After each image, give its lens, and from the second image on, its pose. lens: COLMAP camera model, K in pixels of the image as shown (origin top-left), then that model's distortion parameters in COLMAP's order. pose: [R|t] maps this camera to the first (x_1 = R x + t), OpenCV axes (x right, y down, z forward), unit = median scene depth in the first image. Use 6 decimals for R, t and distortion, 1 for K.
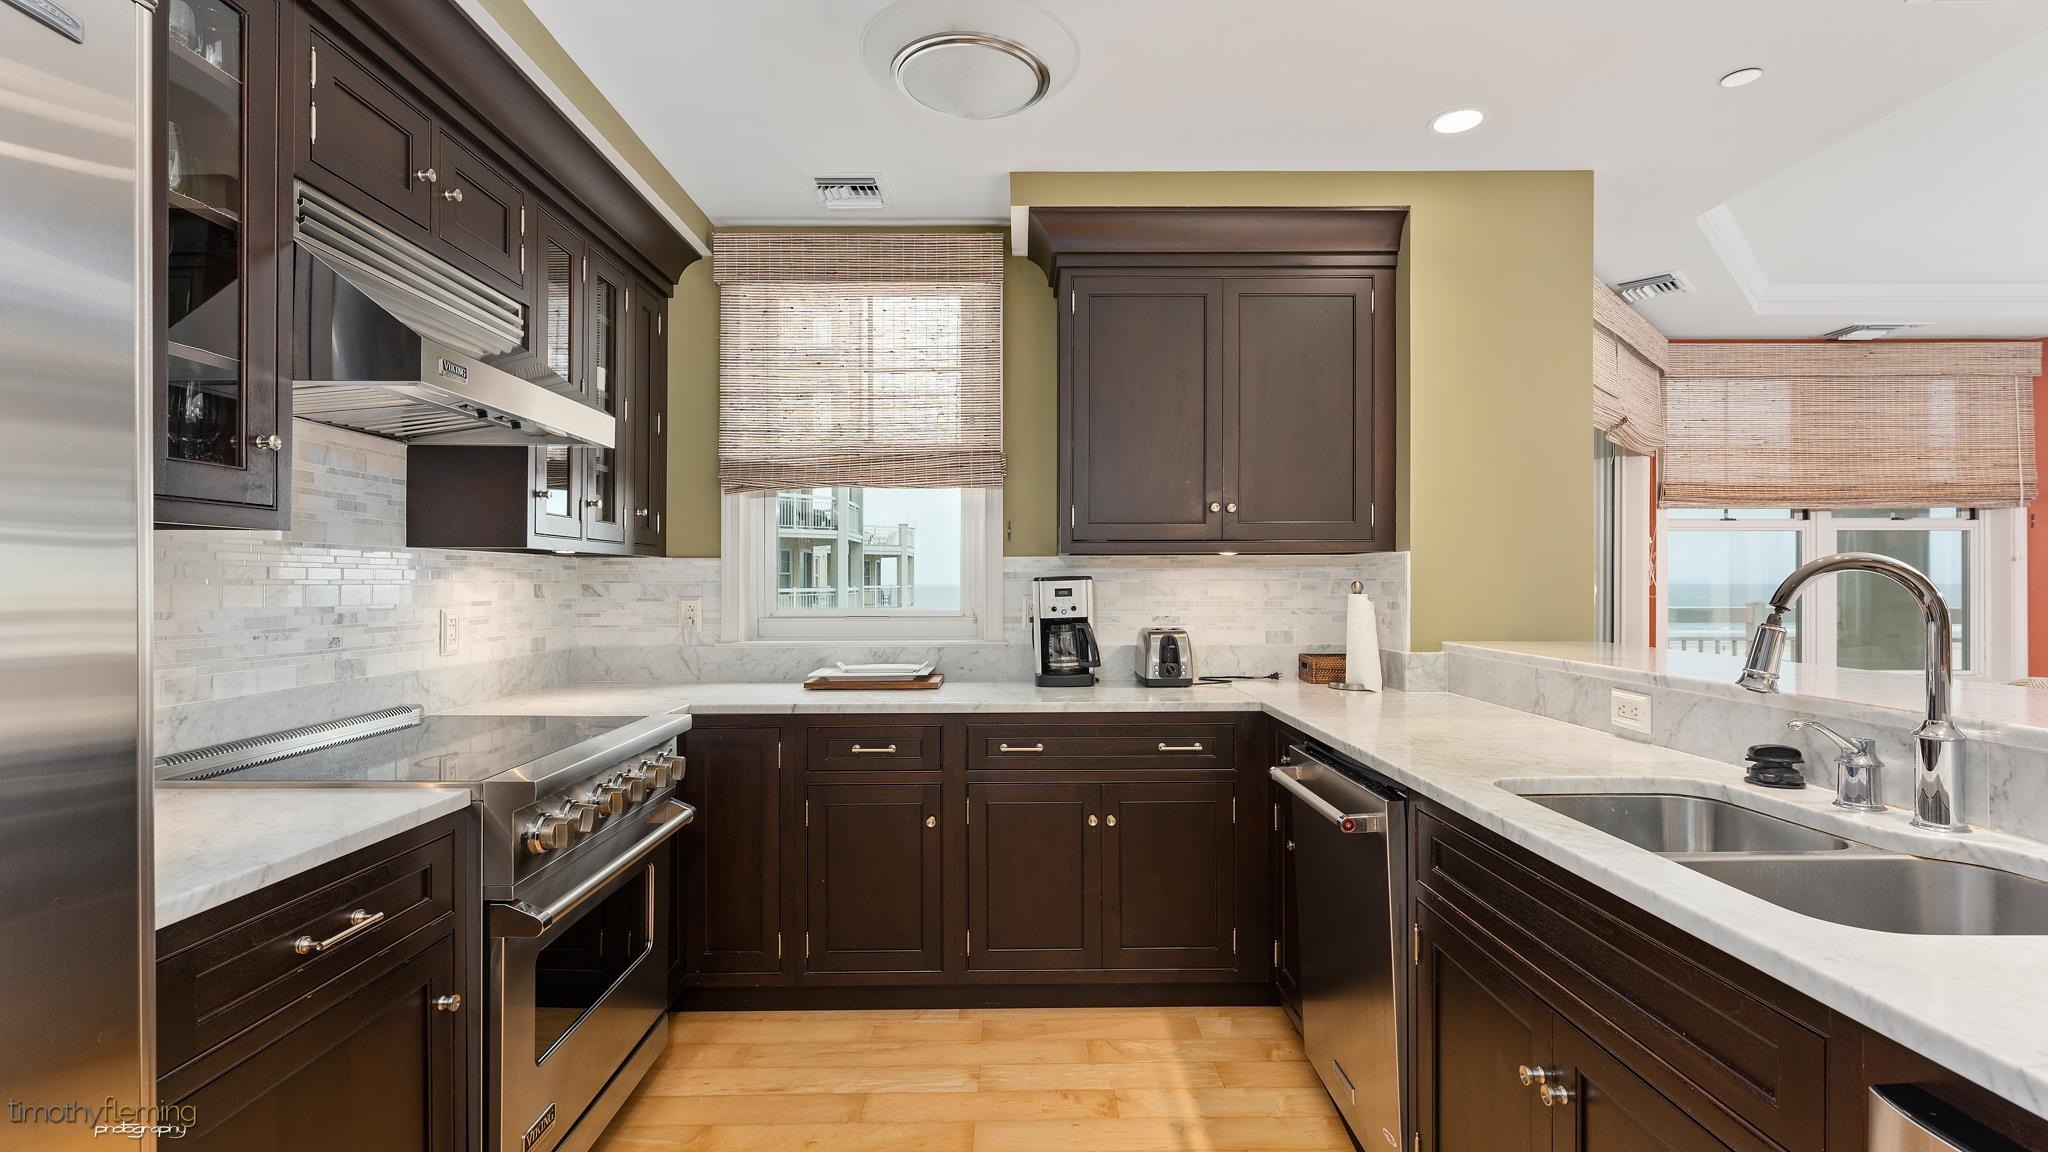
lens RADIAL K [[924.9, 0, 1026.5], [0, 924.9, 578.6], [0, 0, 1]] dist [-0.002615, 0.000049]
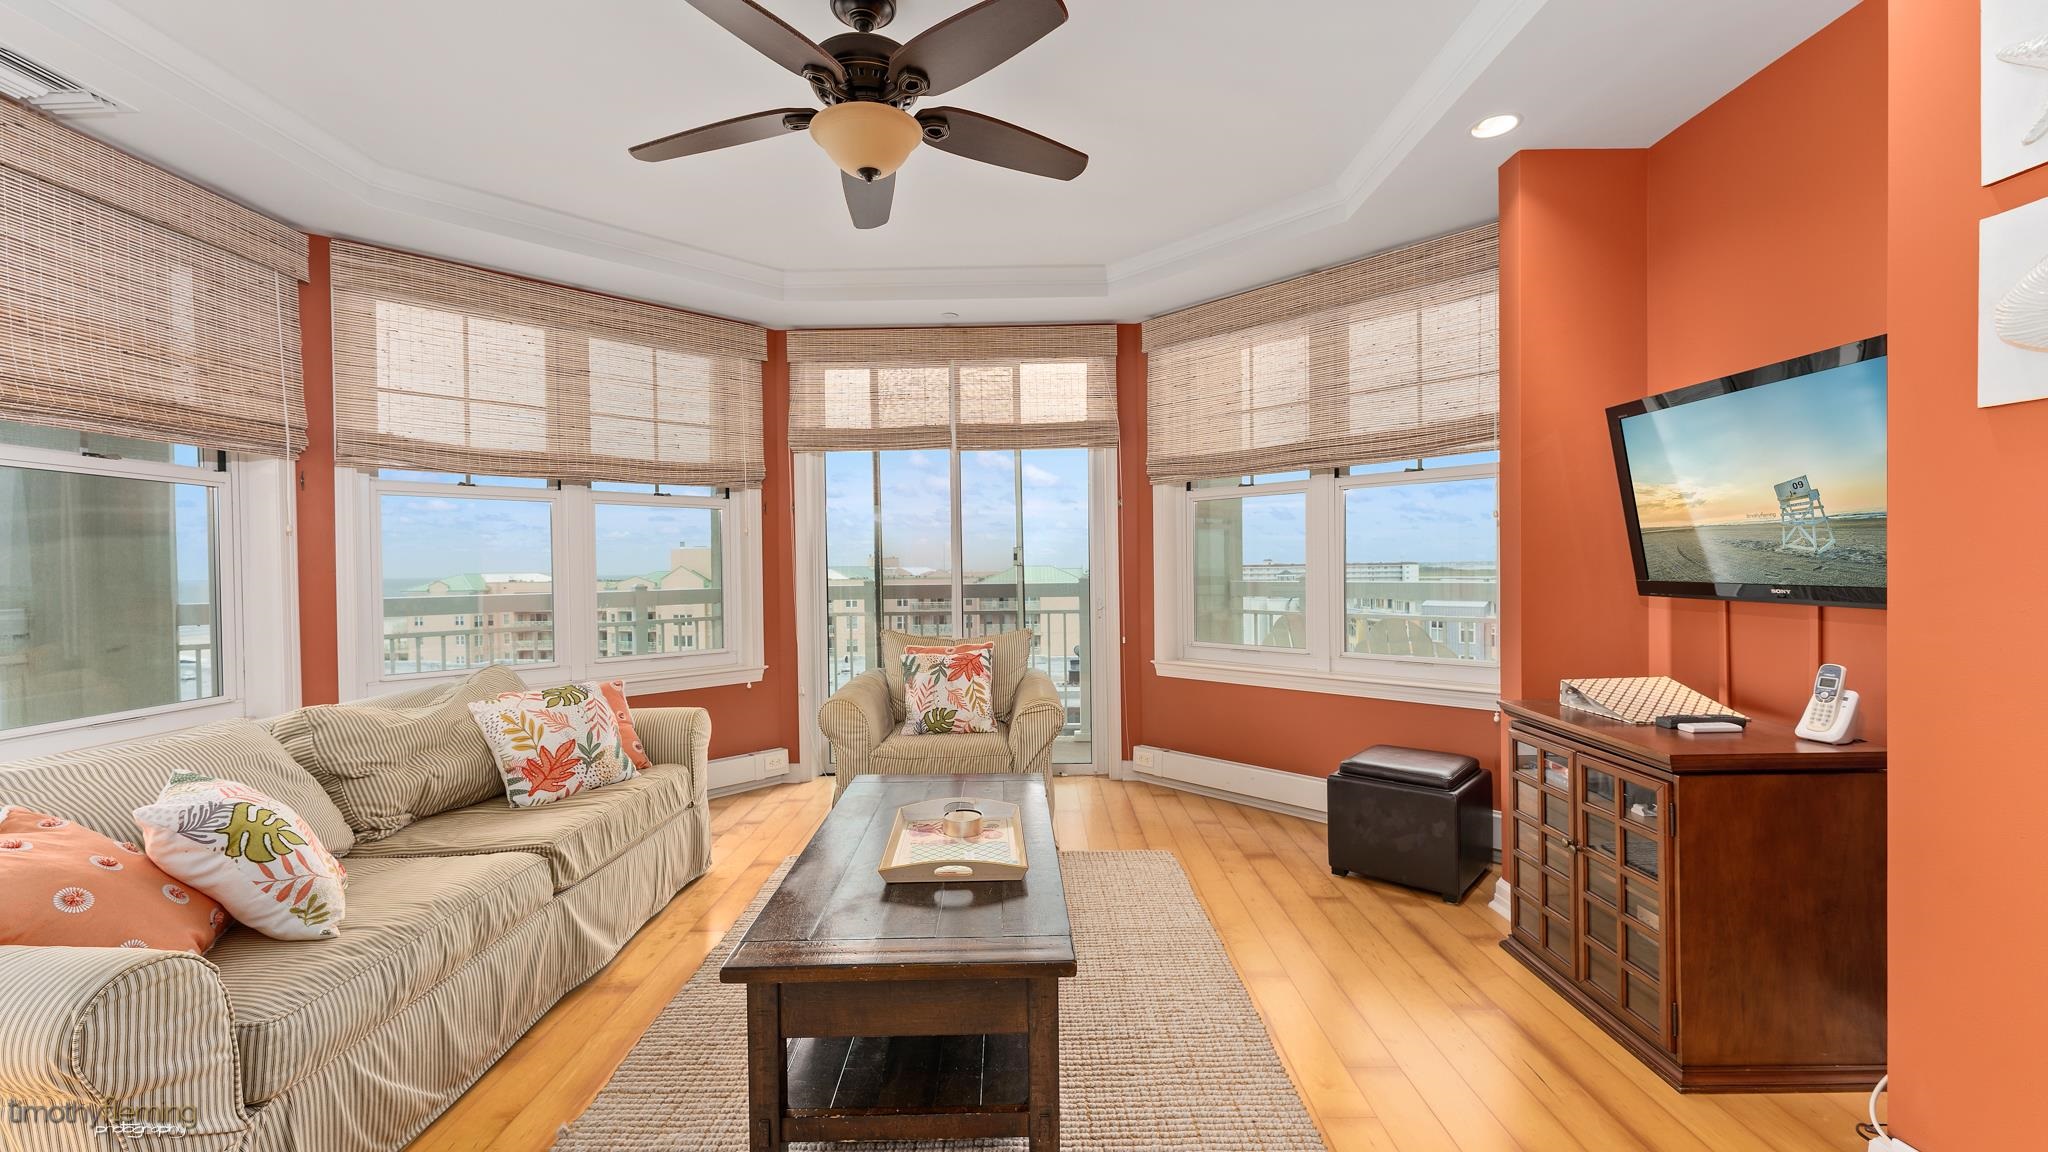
lens RADIAL K [[814.1, 0, 1023.1], [0, 814.1, 576.0], [0, 0, 1]] dist [0.001110, -0.000532]
pose [[0.017401, -0.010615, 0.999792, 0.718846], [0.011118, 0.999884, 0.010423, 0.022081], [-0.999787, 0.010934, 0.017517, 0.660447]]
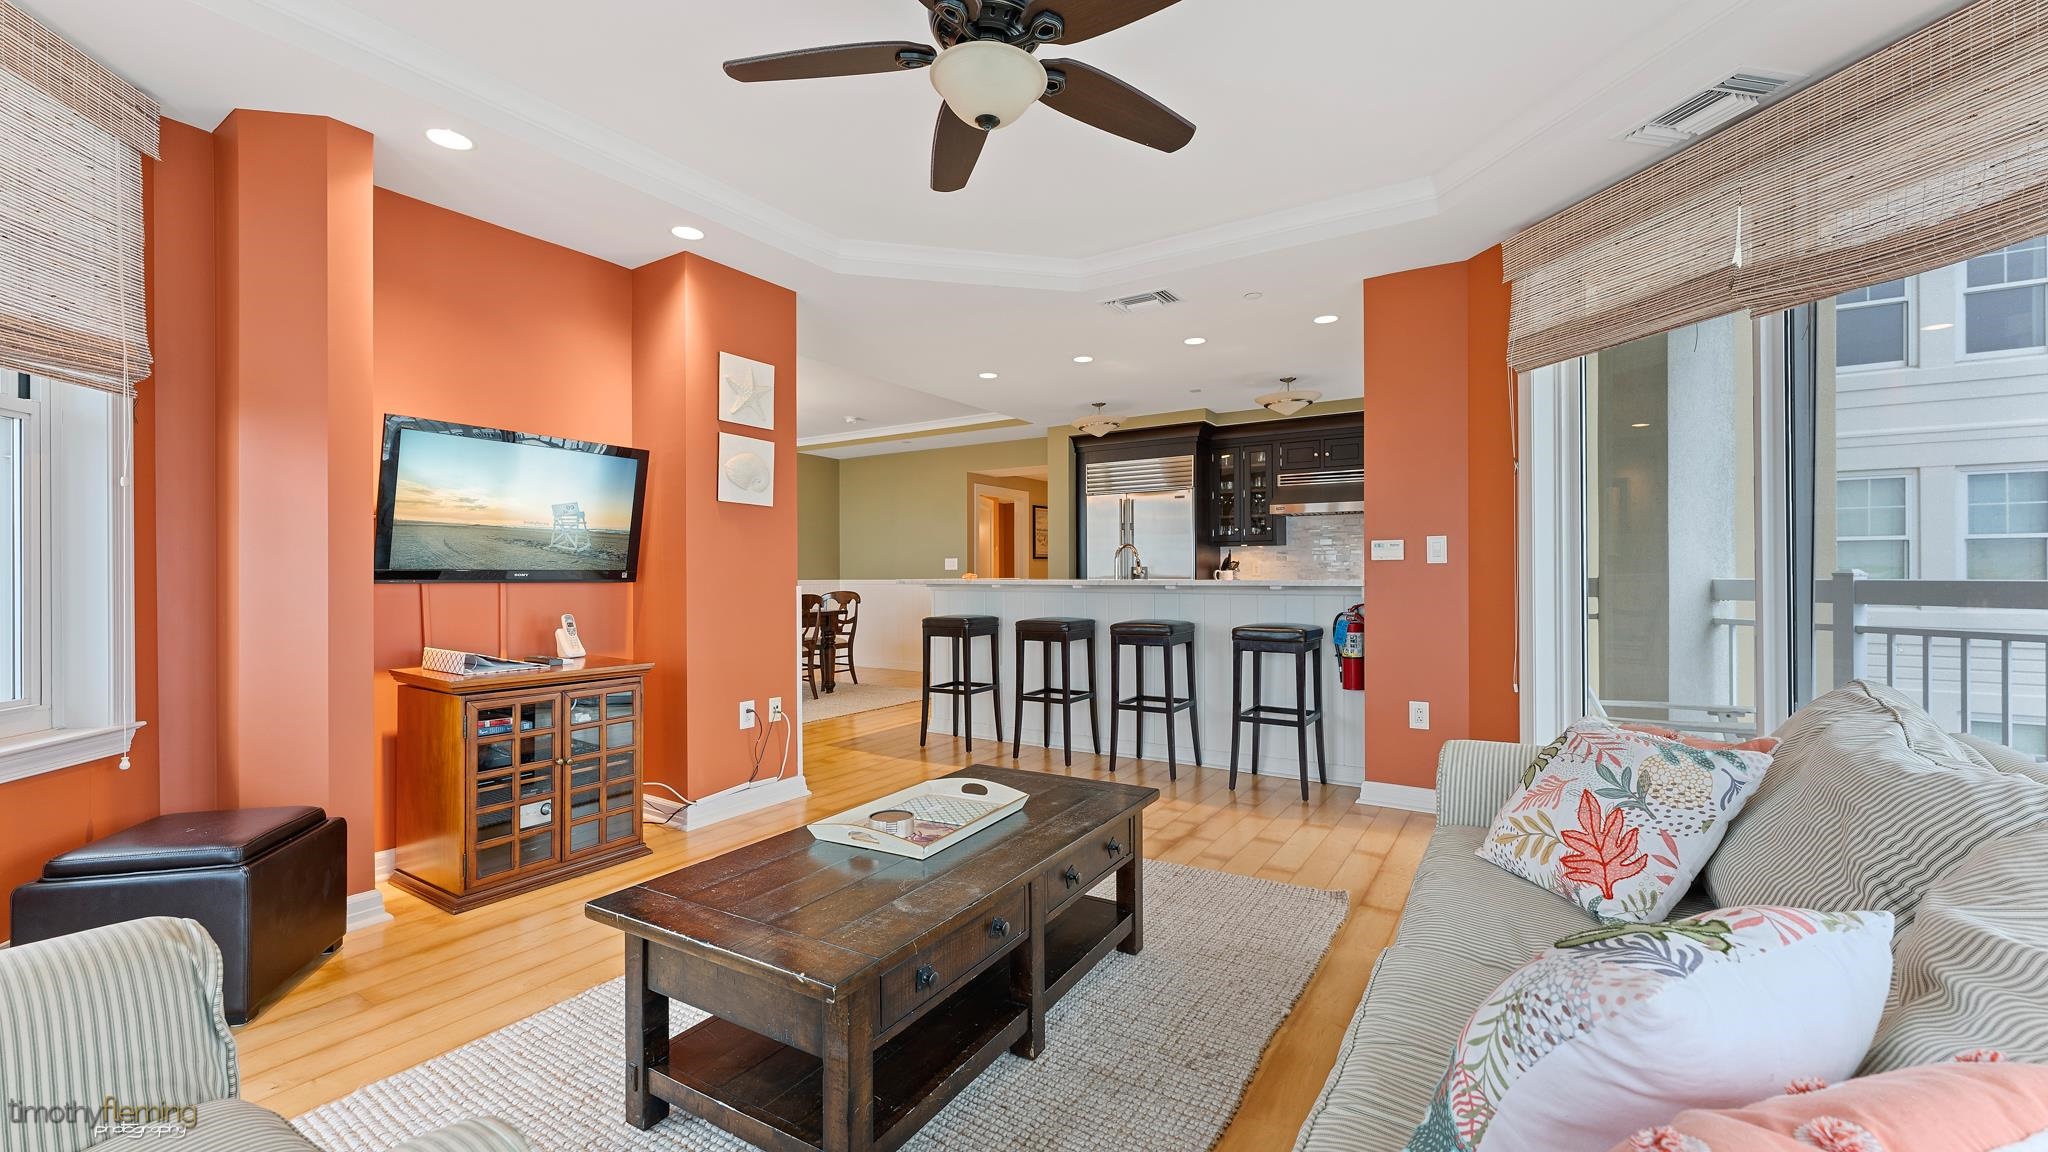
lens RADIAL K [[814.1, 0, 1023.1], [0, 814.1, 576.0], [0, 0, 1]] dist [0.001110, -0.000532]
pose [[-0.544004, 0.006472, -0.839058, 1.952883], [0.007325, 0.999969, 0.002964, 0.051574], [0.839051, -0.004534, -0.544034, 1.180766]]
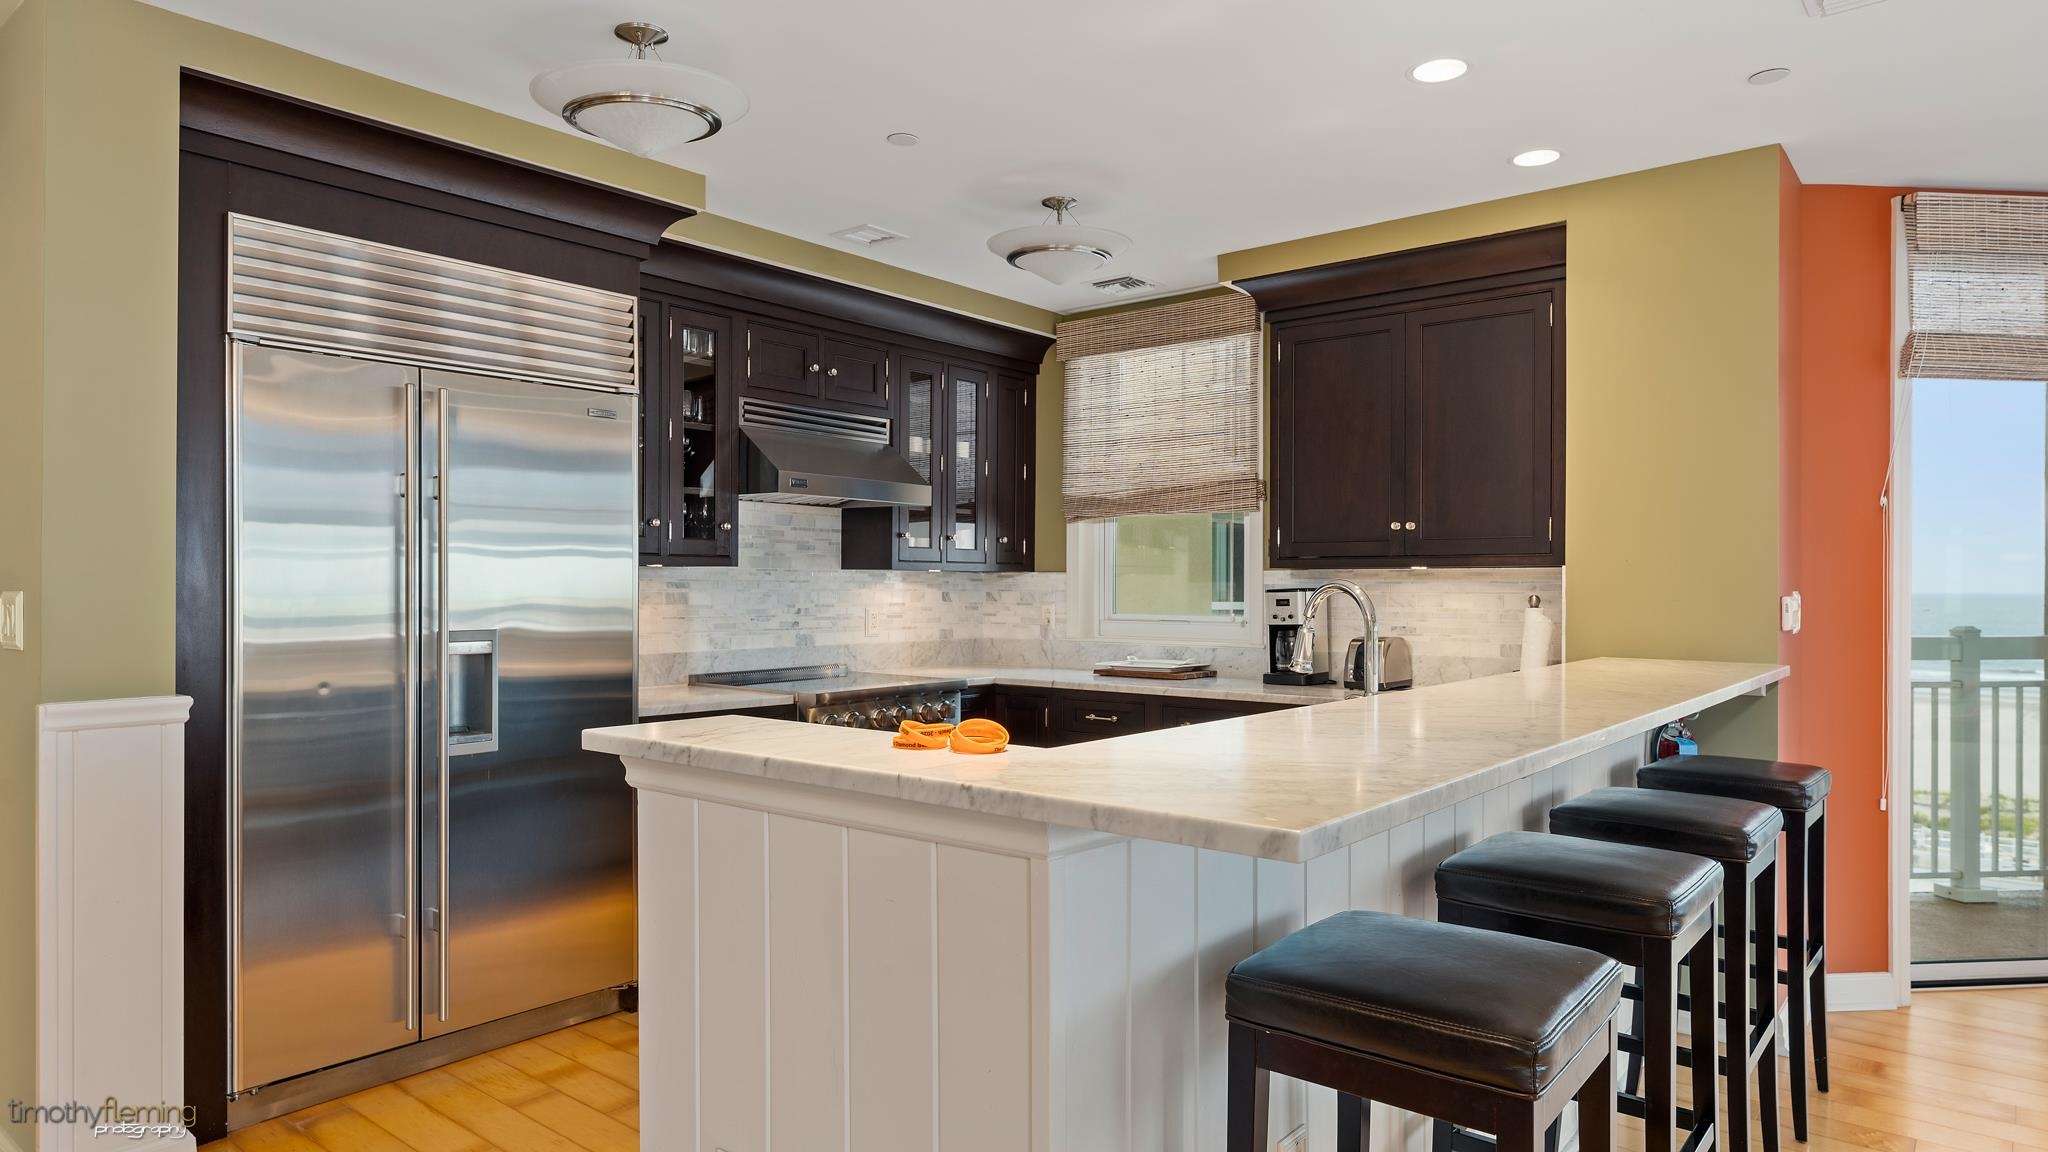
lens RADIAL K [[1197.6, 0, 1021.7], [0, 1197.6, 579.7], [0, 0, 1]] dist [0.001644, 0.000157]
pose [[0.766804, 0.000979, -0.641880, 0.744636], [-0.002416, 0.999996, -0.001361, -0.010633], [0.641876, 0.002595, 0.766804, -0.345787]]
